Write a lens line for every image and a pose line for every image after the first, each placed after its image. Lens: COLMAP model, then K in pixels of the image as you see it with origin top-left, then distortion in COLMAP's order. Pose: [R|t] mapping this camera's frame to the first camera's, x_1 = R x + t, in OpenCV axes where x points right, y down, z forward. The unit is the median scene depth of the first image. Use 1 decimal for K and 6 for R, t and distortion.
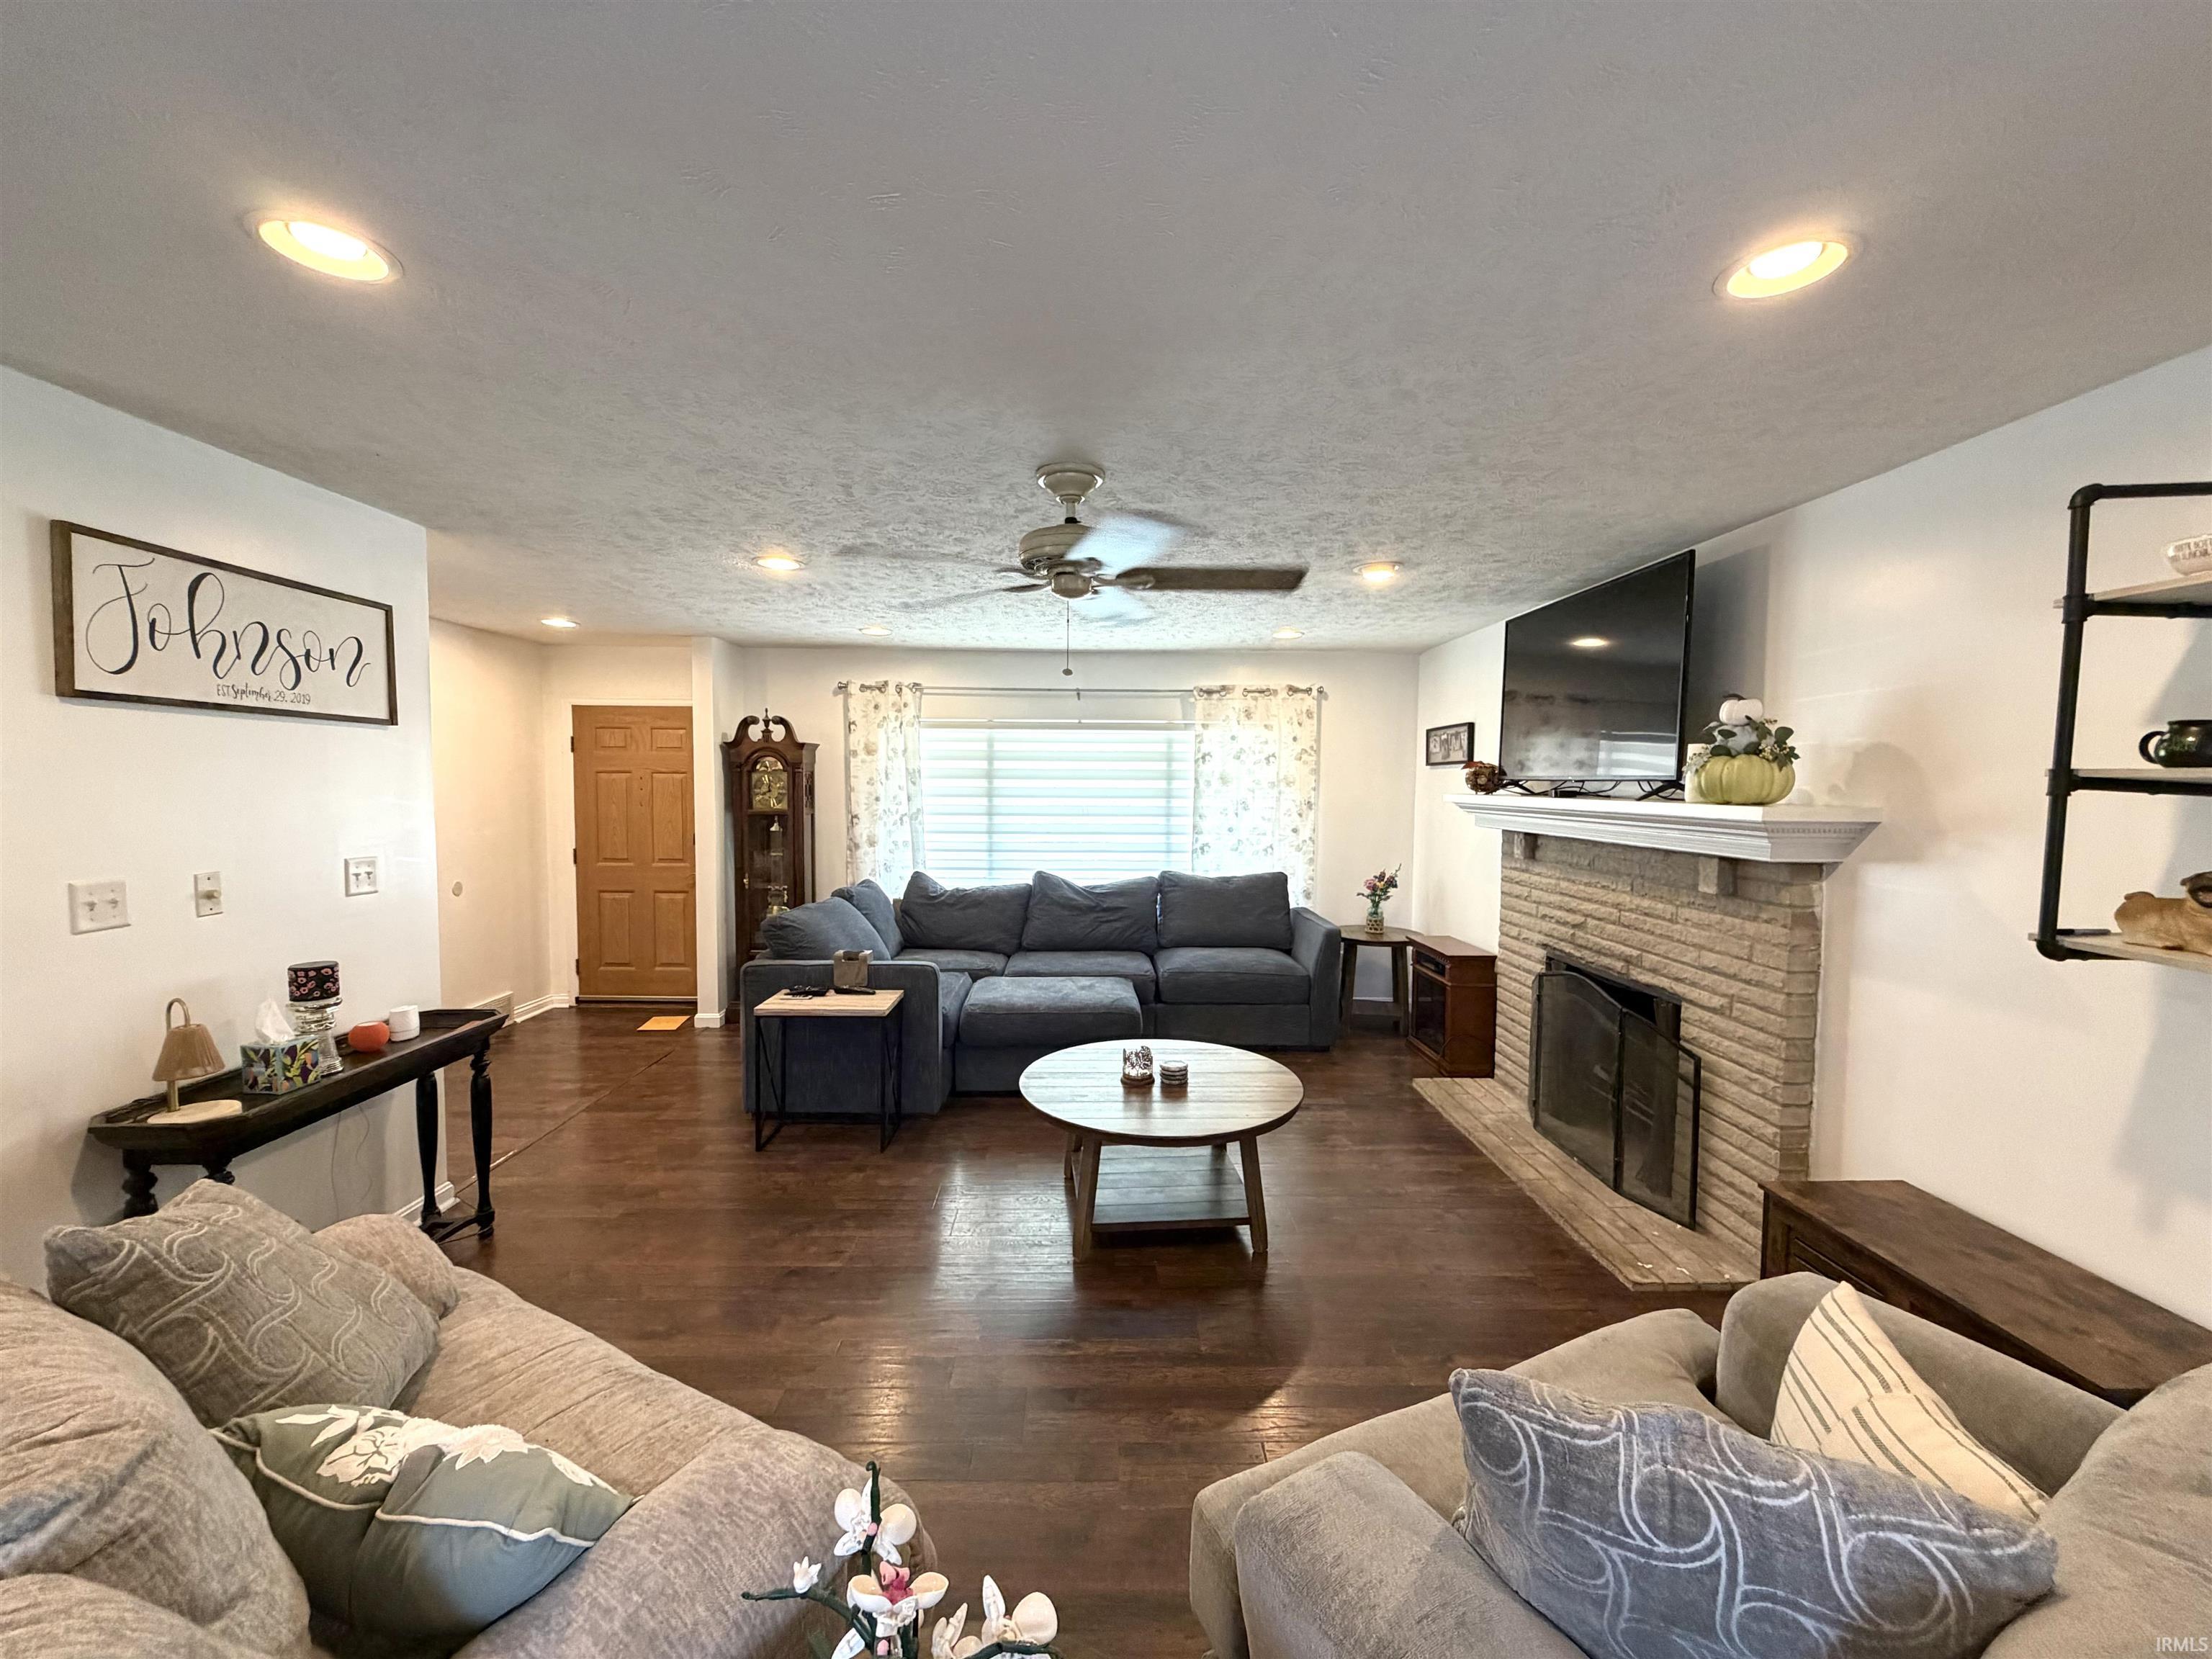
lens RADIAL K [[881.0, 0, 1100.4], [0, 881.0, 828.1], [0, 0, 1]] dist [-0.000691, 0.000209]
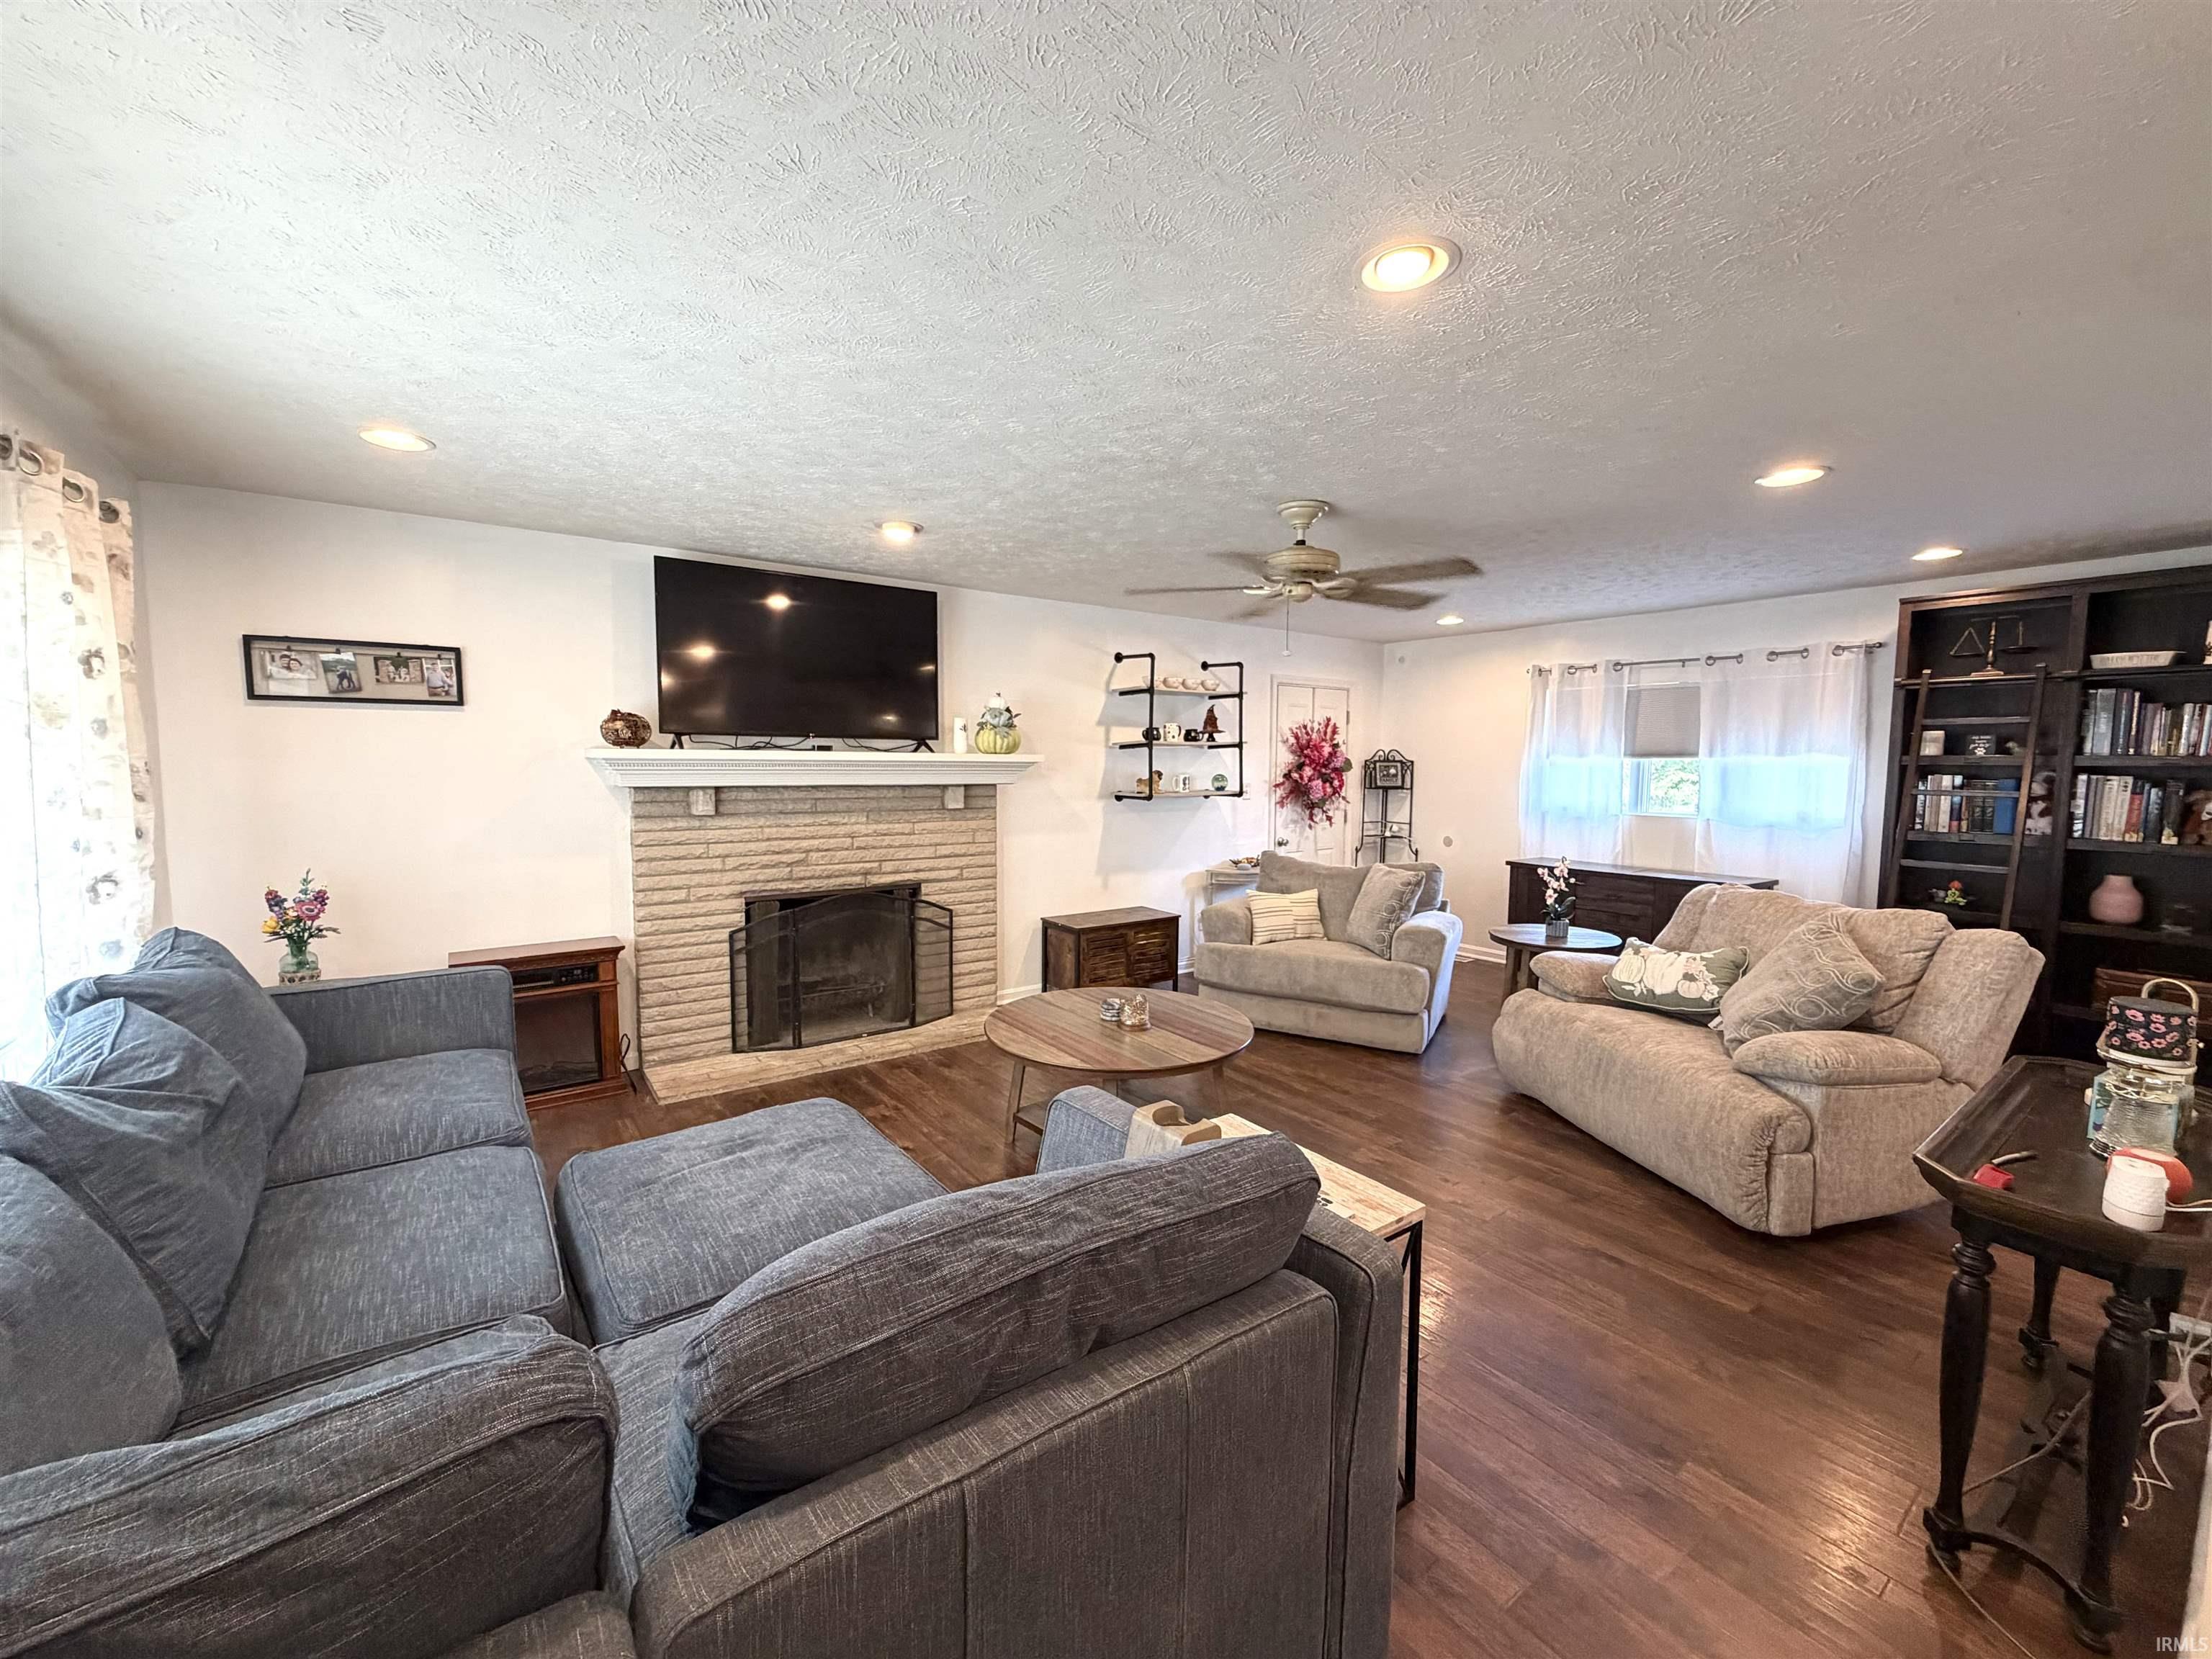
lens RADIAL K [[881.0, 0, 1100.4], [0, 881.0, 828.1], [0, 0, 1]] dist [-0.000691, 0.000209]
pose [[-0.578816, -0.073208, 0.812165, -0.666819], [0.031877, 0.993169, 0.112242, -0.055044], [-0.814835, 0.090857, -0.572529, 1.410085]]
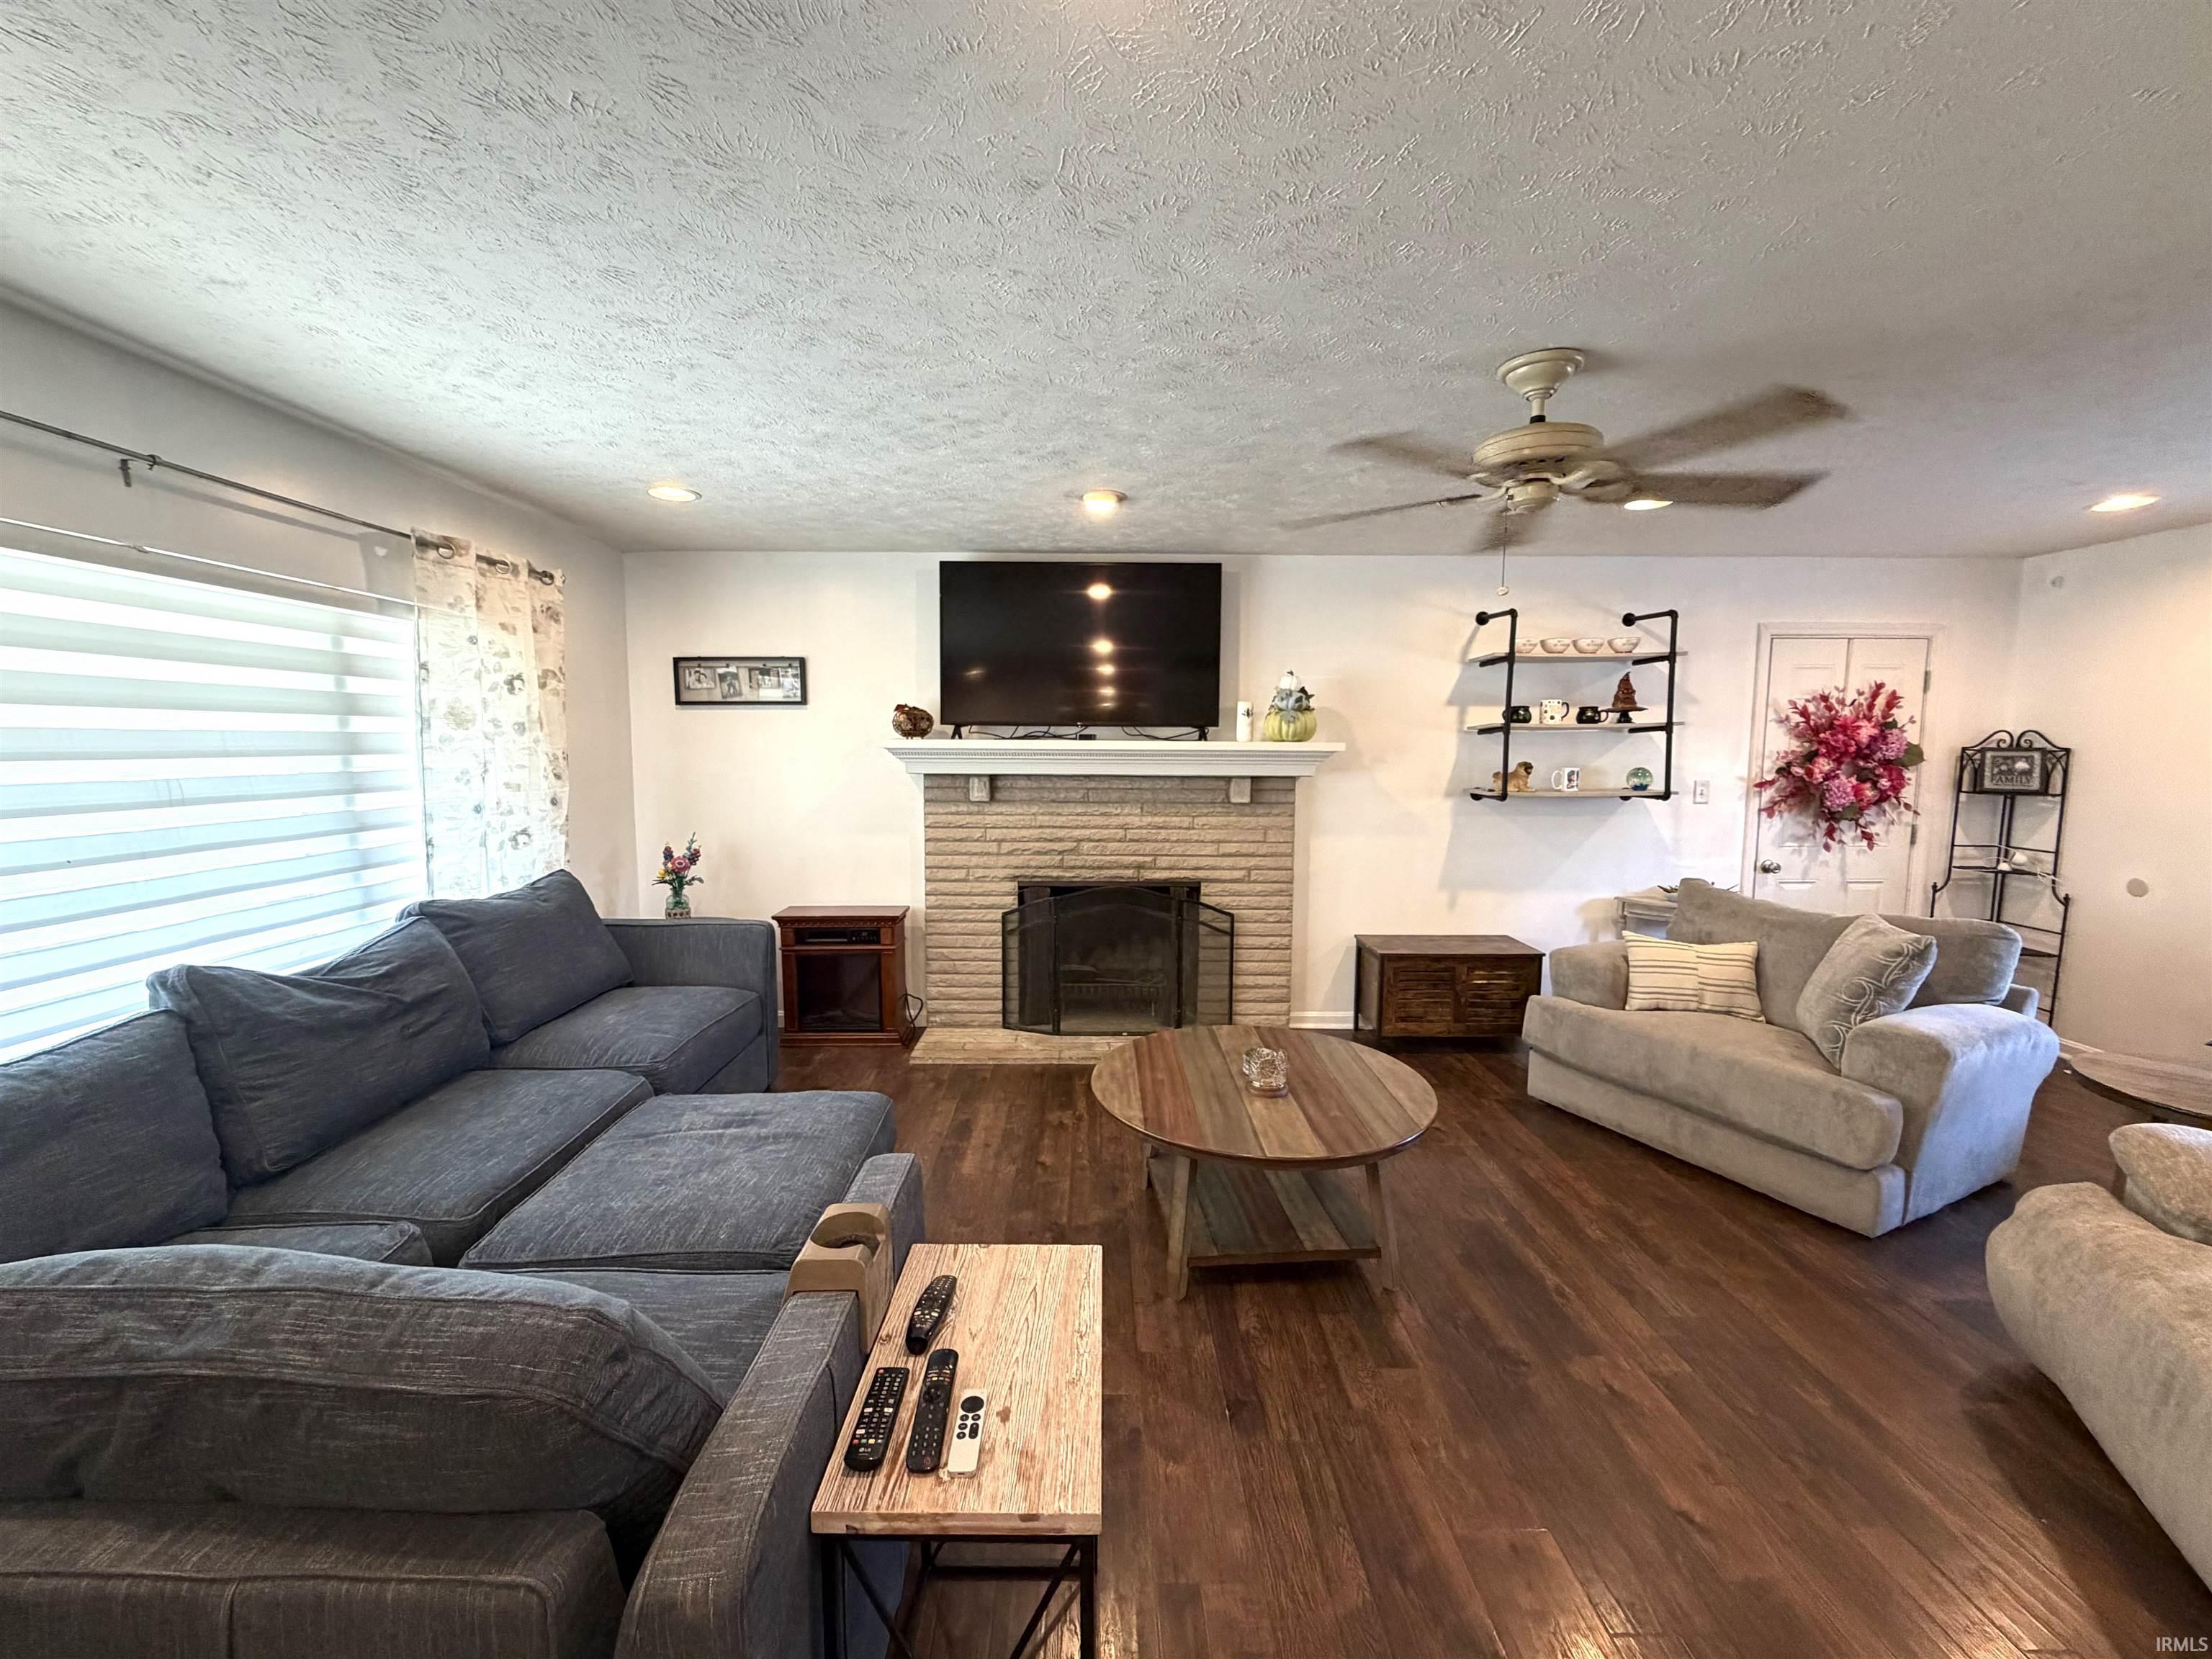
lens RADIAL K [[881.0, 0, 1100.4], [0, 881.0, 828.1], [0, 0, 1]] dist [-0.000691, 0.000209]
pose [[0.003440, -0.101601, 0.994819, -0.652742], [0.048355, 0.993678, 0.101317, -0.038060], [-0.998824, 0.047756, 0.008331, 0.998755]]
